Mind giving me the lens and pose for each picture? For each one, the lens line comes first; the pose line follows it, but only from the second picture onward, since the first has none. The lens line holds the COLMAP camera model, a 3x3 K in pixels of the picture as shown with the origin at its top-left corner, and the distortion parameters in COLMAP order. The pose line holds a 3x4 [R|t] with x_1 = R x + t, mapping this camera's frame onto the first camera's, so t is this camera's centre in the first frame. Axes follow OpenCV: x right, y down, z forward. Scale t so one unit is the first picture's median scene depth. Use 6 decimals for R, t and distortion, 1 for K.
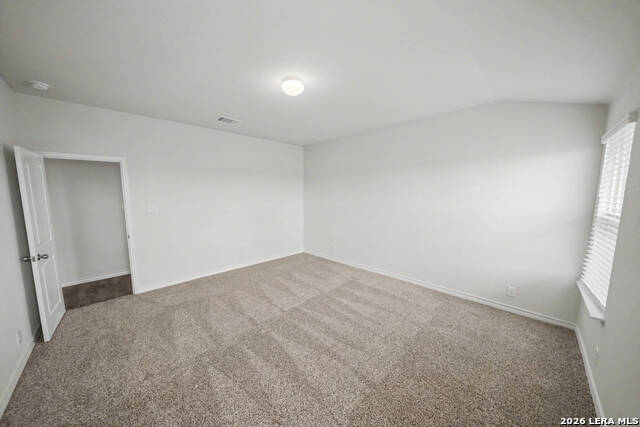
lens RADIAL K [[216.3, 0, 315.1], [0, 216.3, 215.2], [0, 0, 1]] dist [-0.006155, -0.000056]
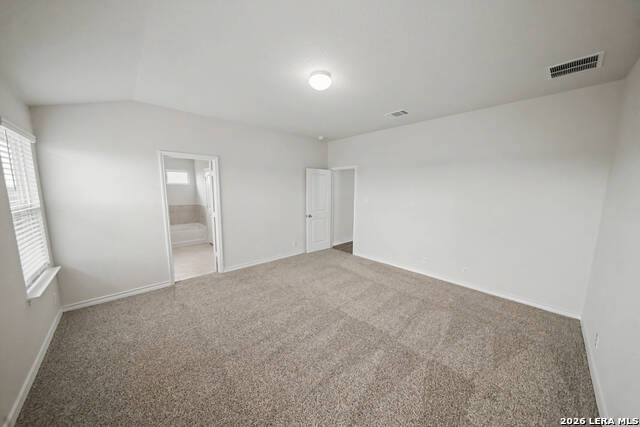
lens RADIAL K [[216.3, 0, 315.1], [0, 216.3, 215.2], [0, 0, 1]] dist [-0.006155, -0.000056]
pose [[-0.032060, 0.127759, -0.991287, 0.703168], [-0.107419, 0.985612, 0.130502, -0.088037], [0.993697, 0.110667, -0.017875, 0.763658]]
